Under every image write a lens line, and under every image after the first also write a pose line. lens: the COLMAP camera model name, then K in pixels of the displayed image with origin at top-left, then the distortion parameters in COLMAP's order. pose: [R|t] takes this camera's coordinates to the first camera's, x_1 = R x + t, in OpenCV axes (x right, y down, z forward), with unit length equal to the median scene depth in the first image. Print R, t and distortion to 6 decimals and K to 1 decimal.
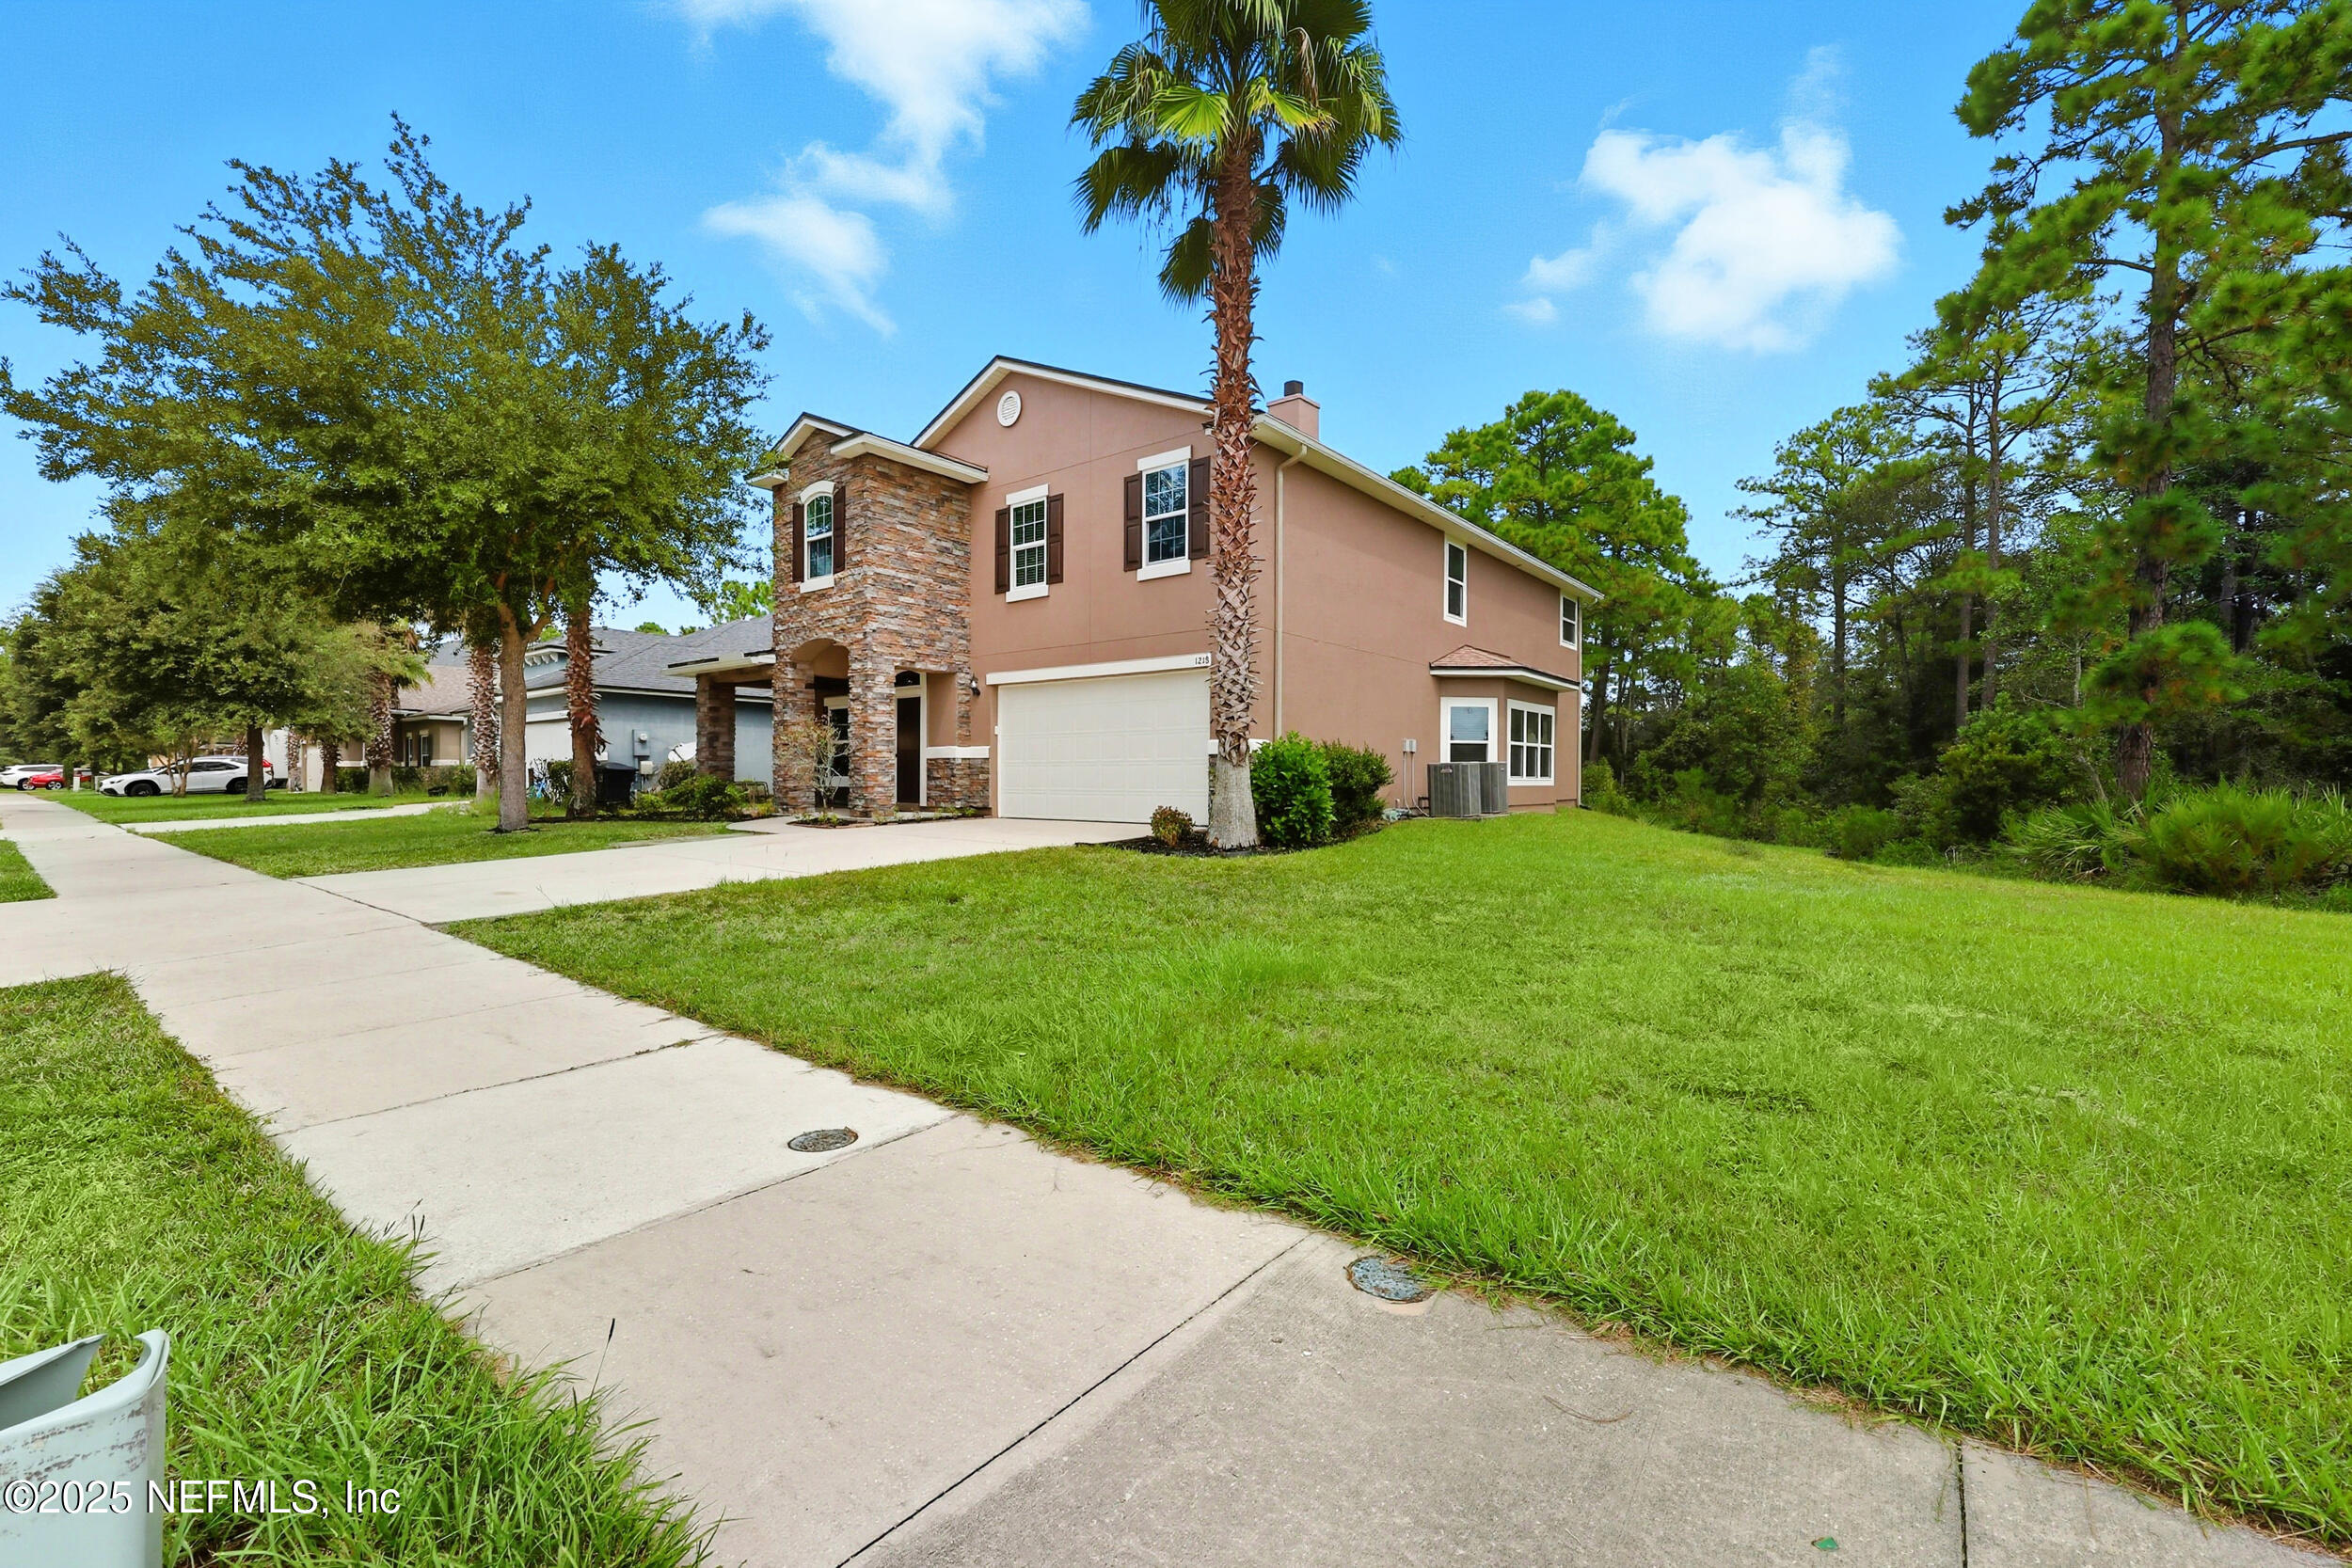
lens RADIAL K [[988.9, 0, 1175.9], [0, 988.9, 777.1], [0, 0, 1]] dist [-0.028906, -0.000165]
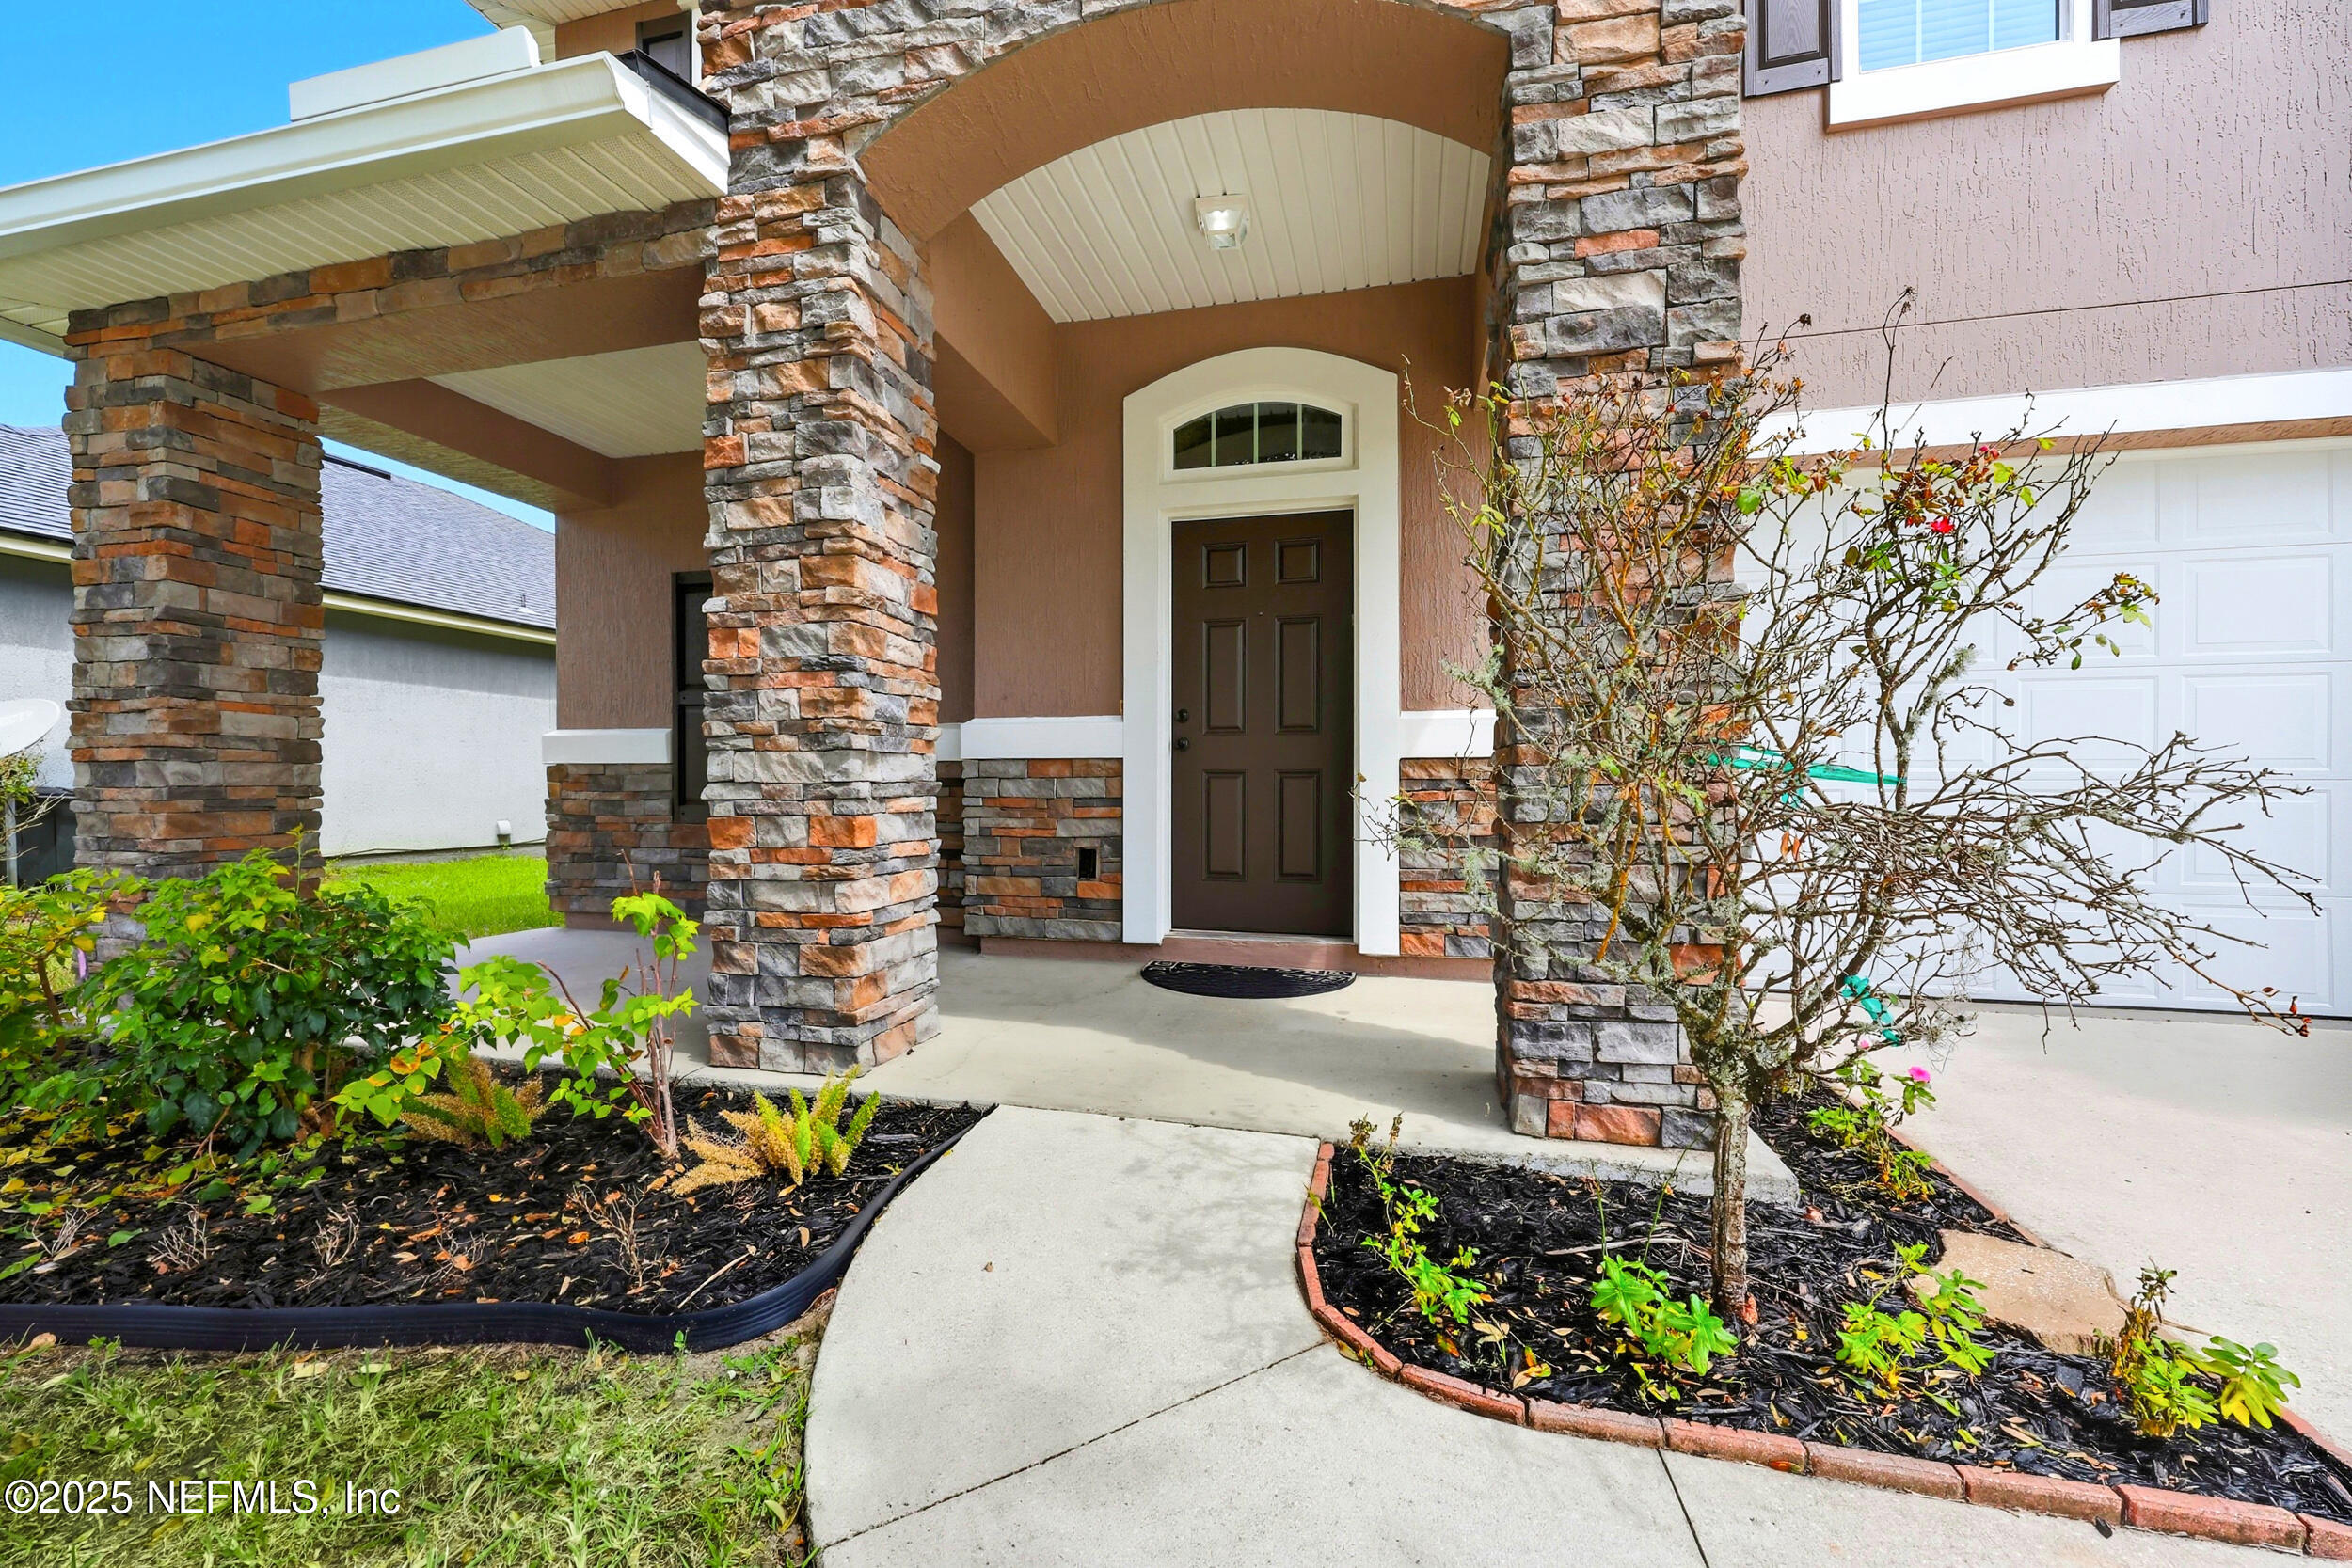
lens RADIAL K [[950.0, 0, 1160.1], [0, 950.0, 785.8], [0, 0, 1]] dist [0.000077, 0.000000]
pose [[0.913815, 0.001003, 0.406129, -0.411521], [0.002067, 0.999973, -0.007119, -0.011047], [-0.406125, 0.007344, 0.913788, 0.829900]]
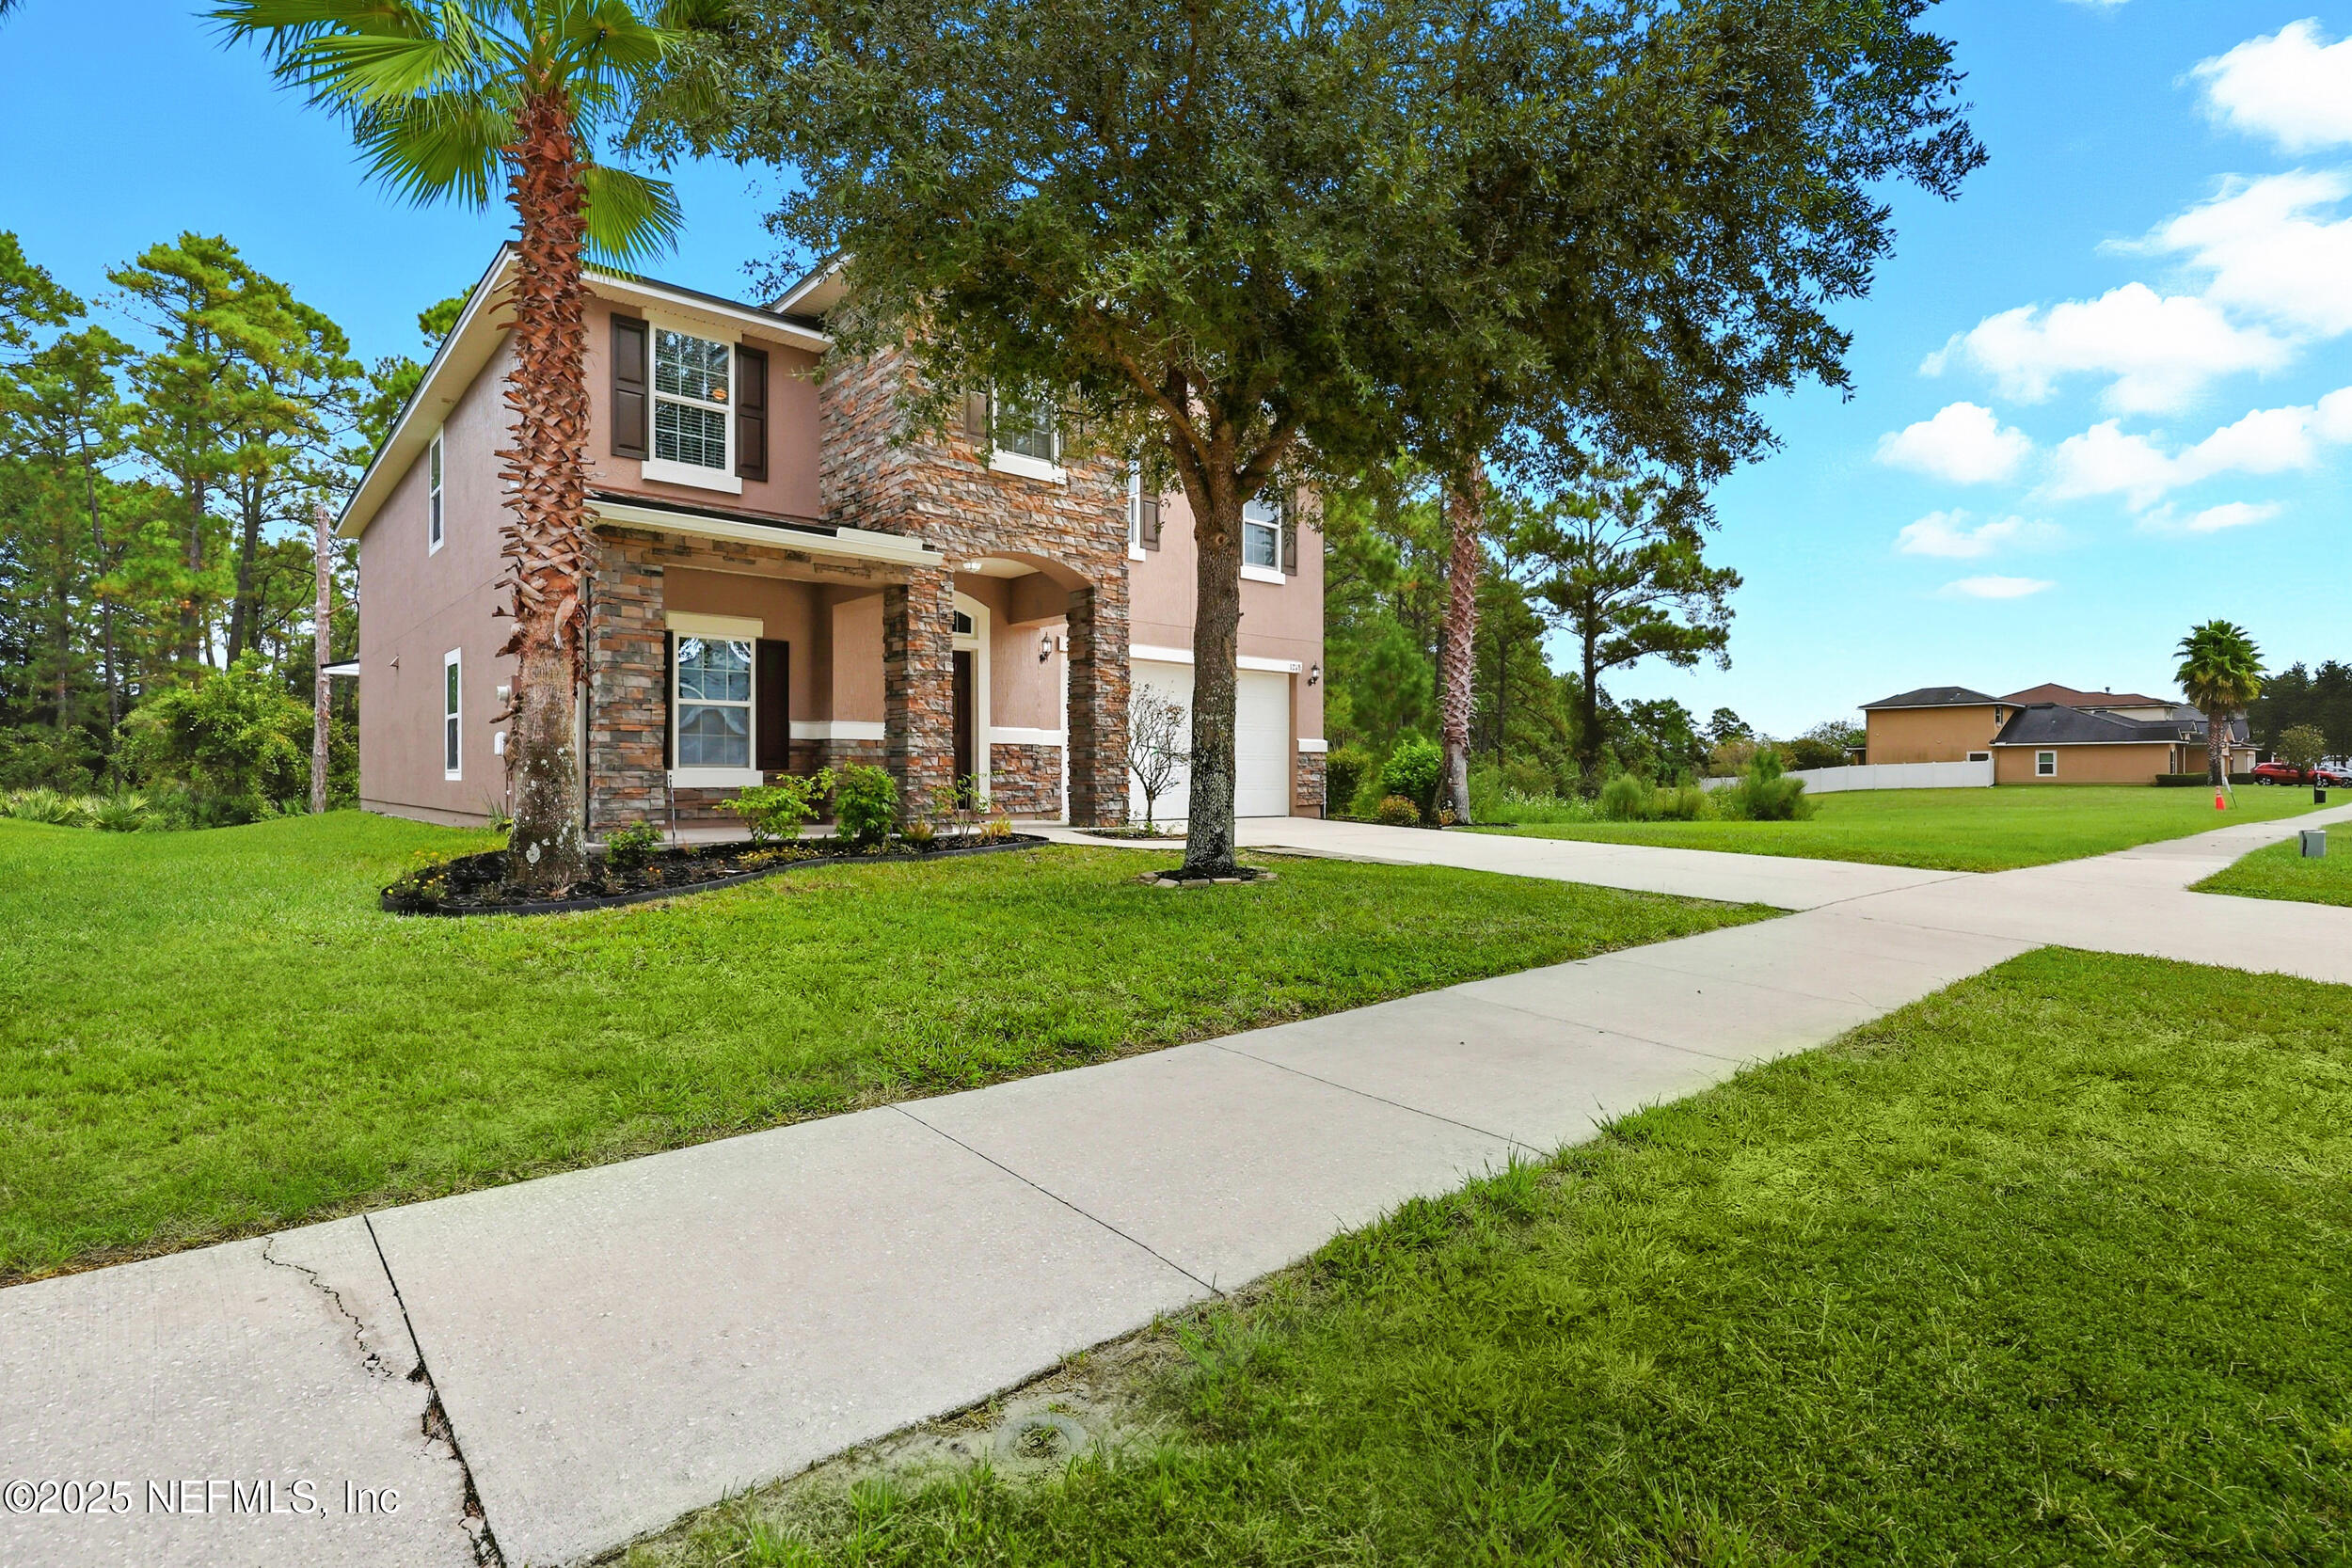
lens RADIAL K [[1136.2, 0, 1167.4], [0, 1136.2, 778.5], [0, 0, 1]] dist [-0.003708, -0.000171]
pose [[0.186004, 0.001308, 0.982548, -1.039656], [0.006813, 0.999973, -0.002620, 0.008589], [-0.982525, 0.007181, 0.185990, 0.747449]]
